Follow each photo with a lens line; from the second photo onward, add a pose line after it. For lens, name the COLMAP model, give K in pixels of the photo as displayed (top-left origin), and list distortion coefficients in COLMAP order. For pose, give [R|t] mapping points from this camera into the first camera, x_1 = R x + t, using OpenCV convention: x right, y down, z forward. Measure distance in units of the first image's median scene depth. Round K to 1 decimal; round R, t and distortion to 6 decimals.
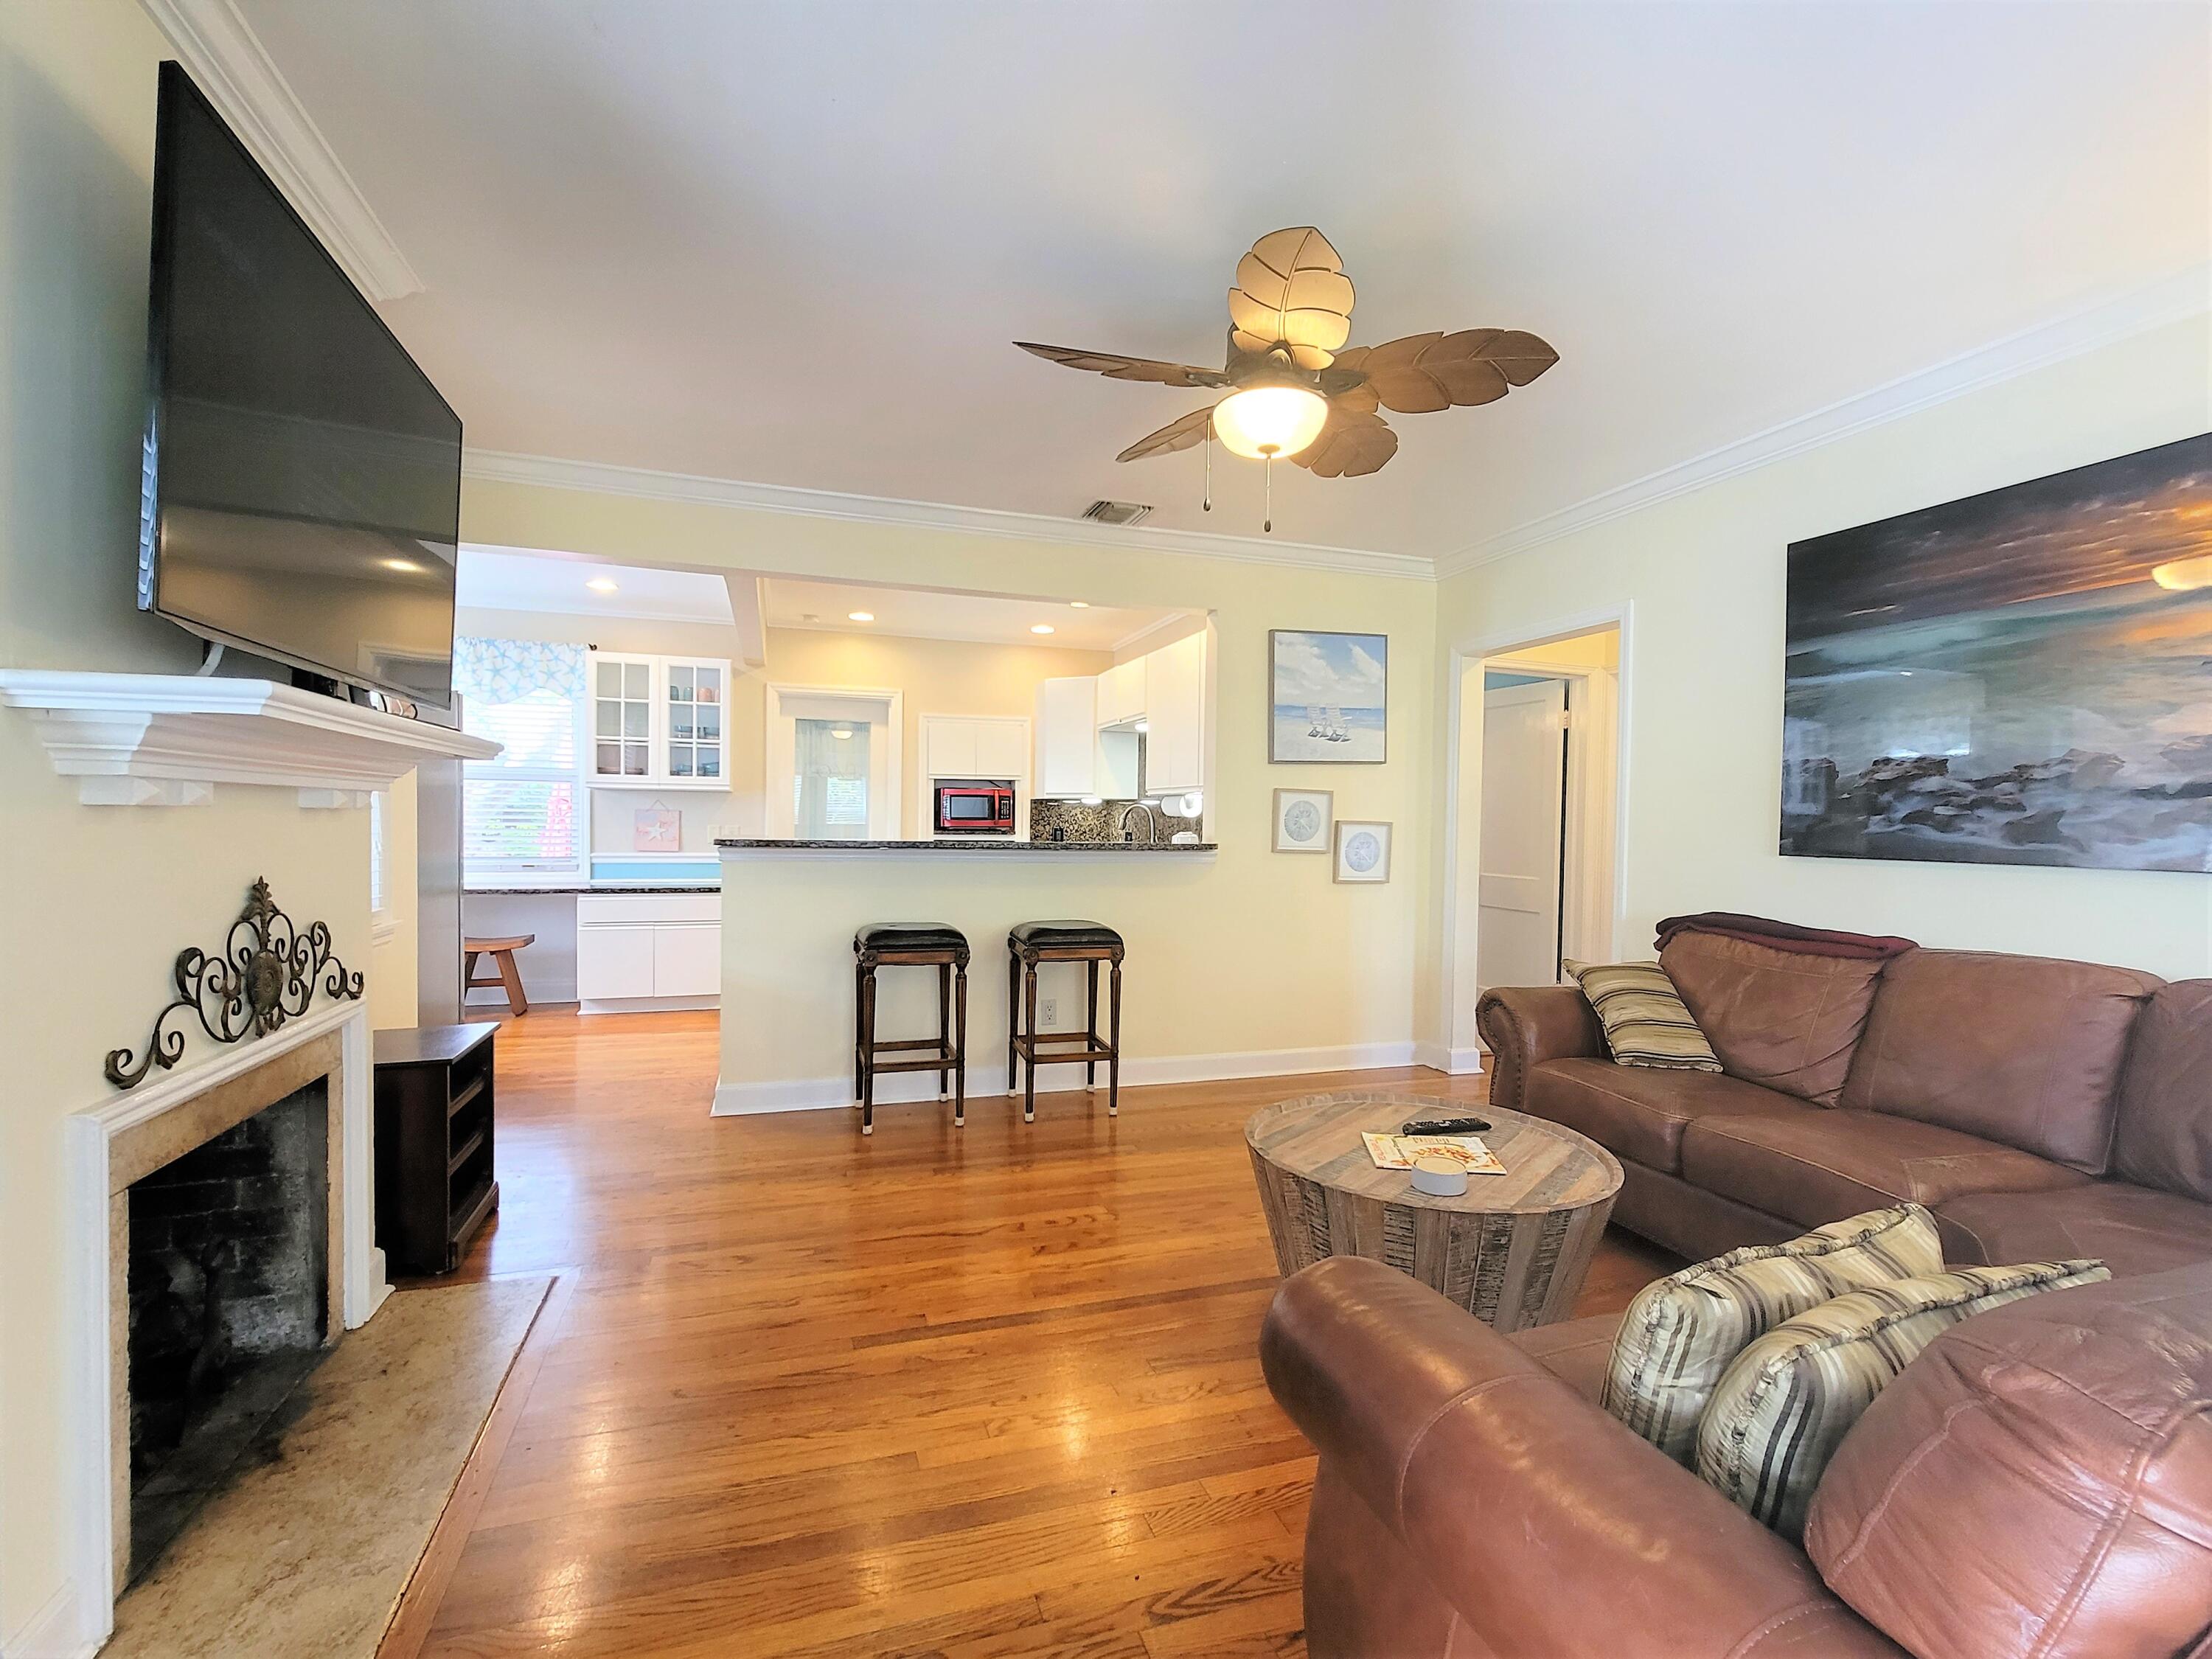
lens RADIAL K [[966.9, 0, 1091.4], [0, 966.9, 841.7], [0, 0, 1]] dist [-0.007148, 0.000637]
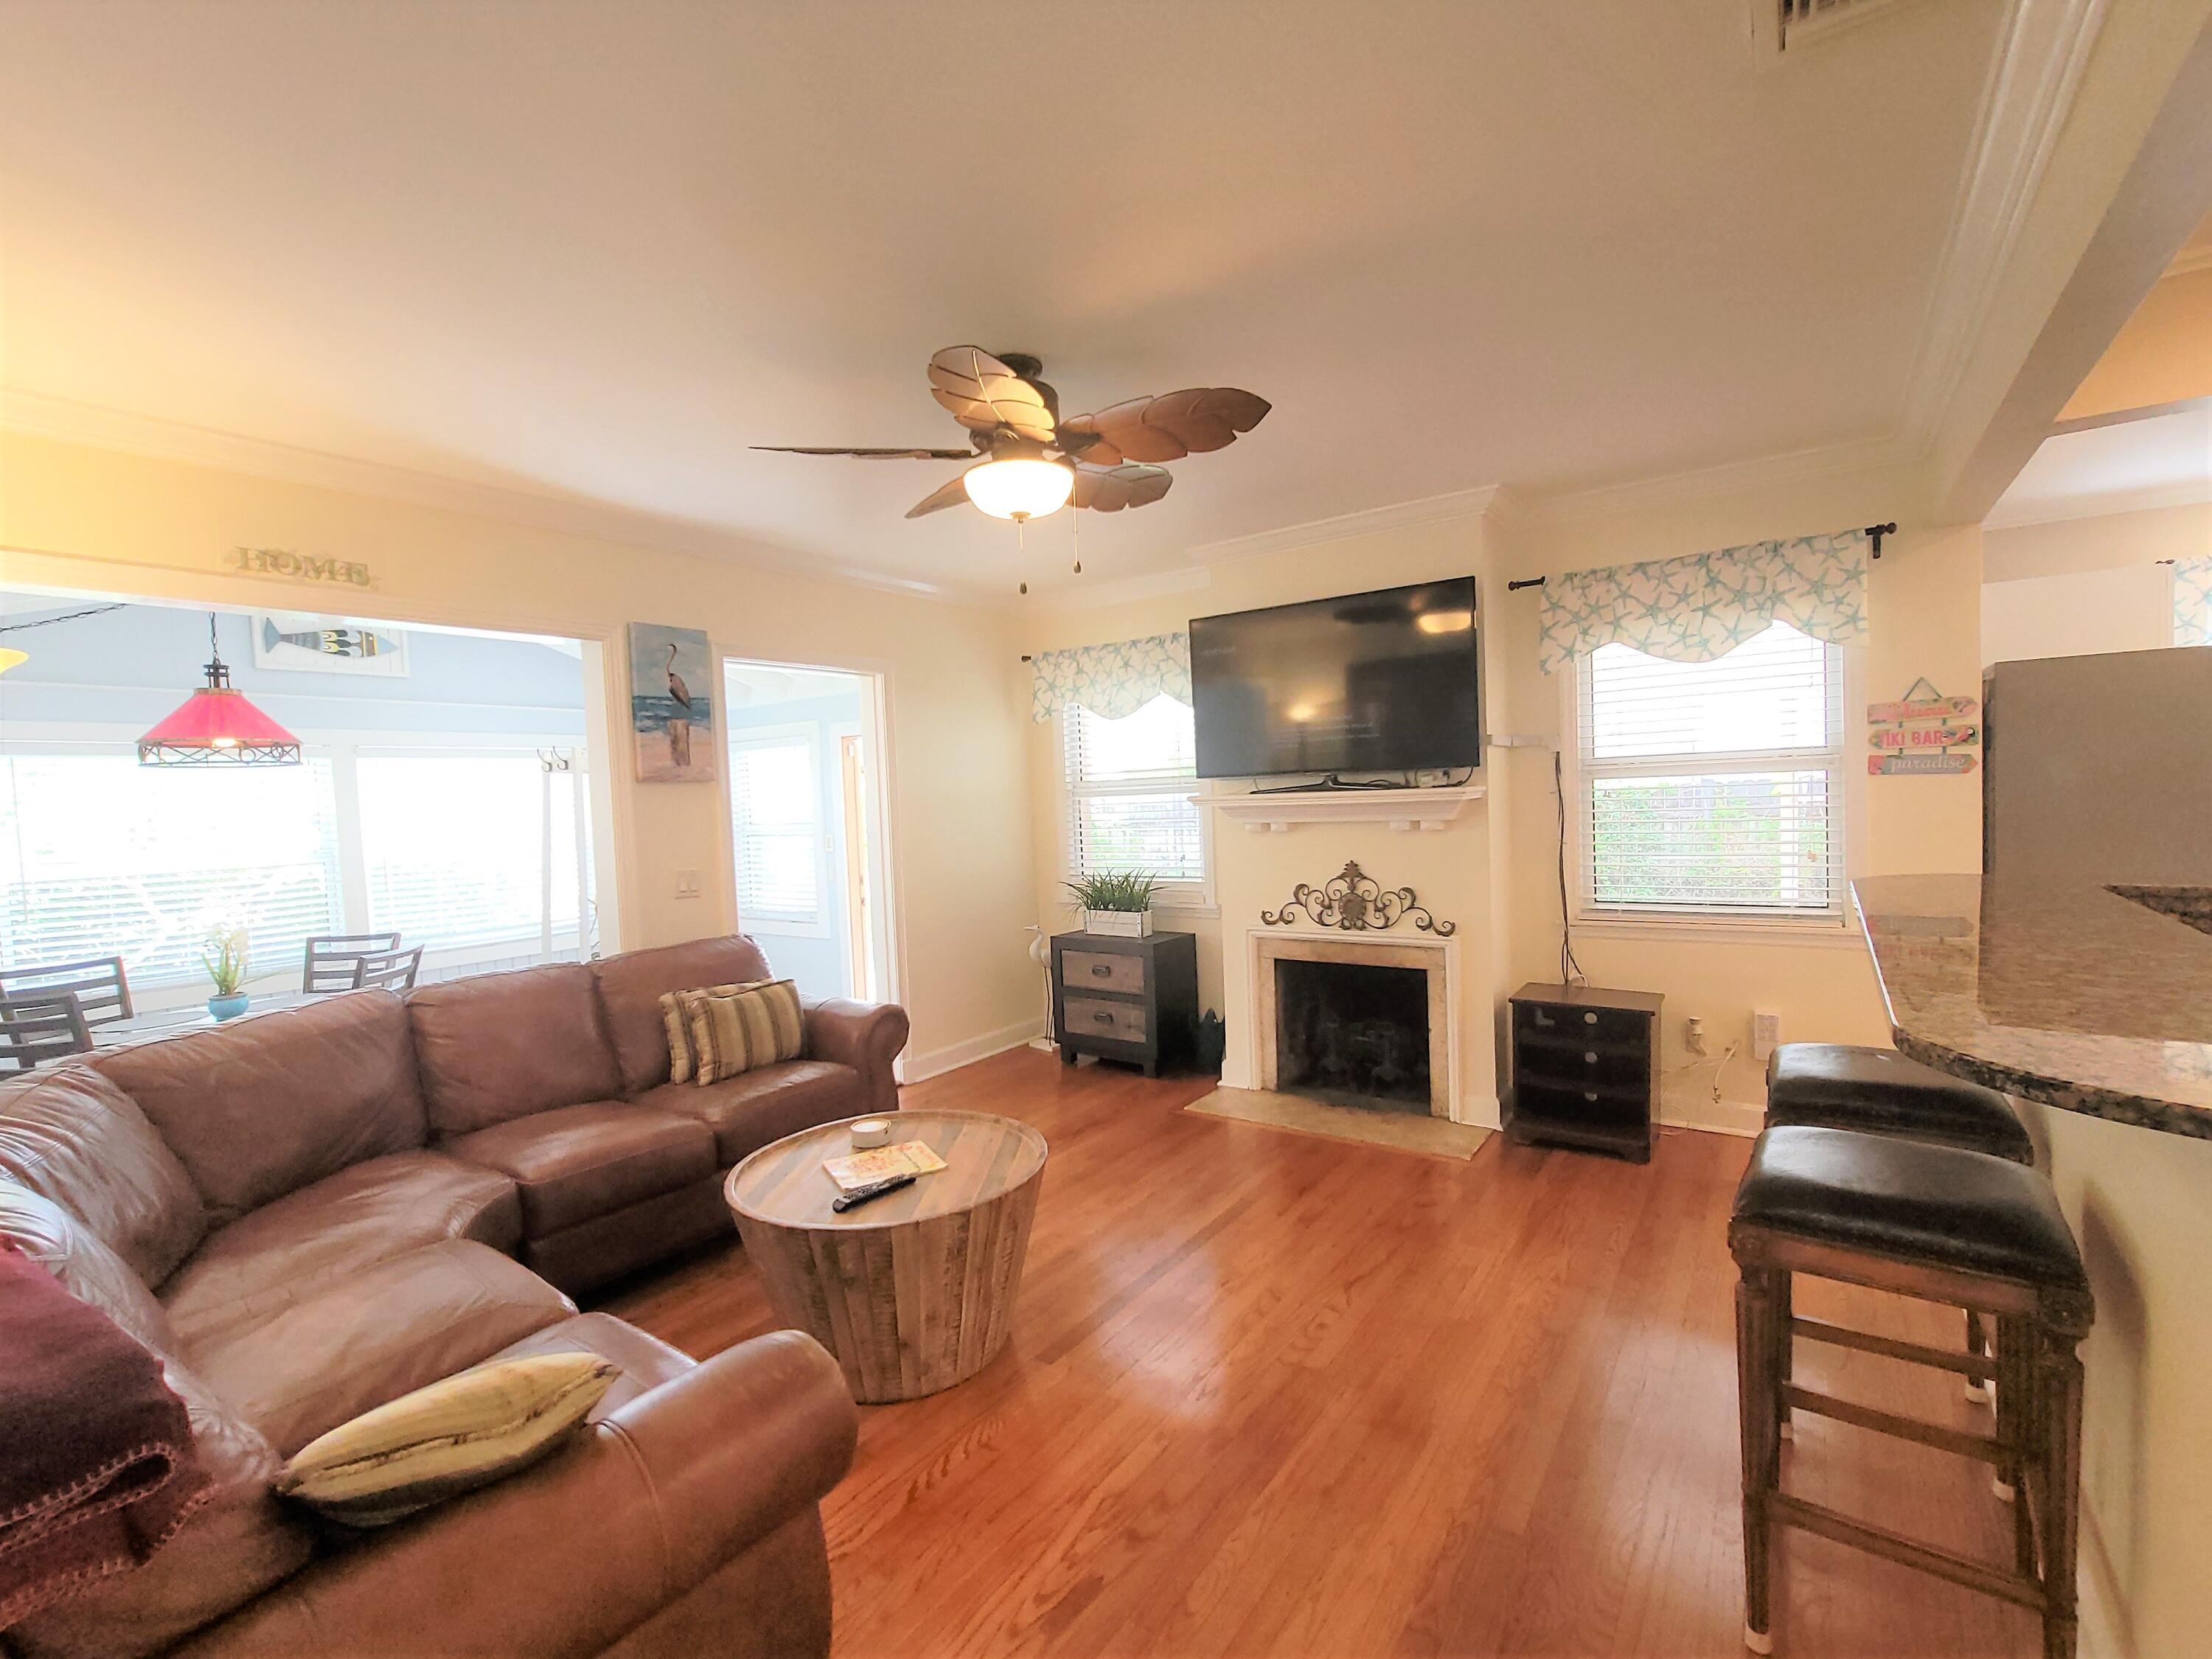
lens RADIAL K [[966.9, 0, 1091.4], [0, 966.9, 841.7], [0, 0, 1]] dist [-0.007148, 0.000637]
pose [[-0.804619, 0.039199, -0.592496, 0.946835], [0.010251, 0.998587, 0.052145, -0.128761], [0.593703, 0.035883, -0.803884, 2.385140]]
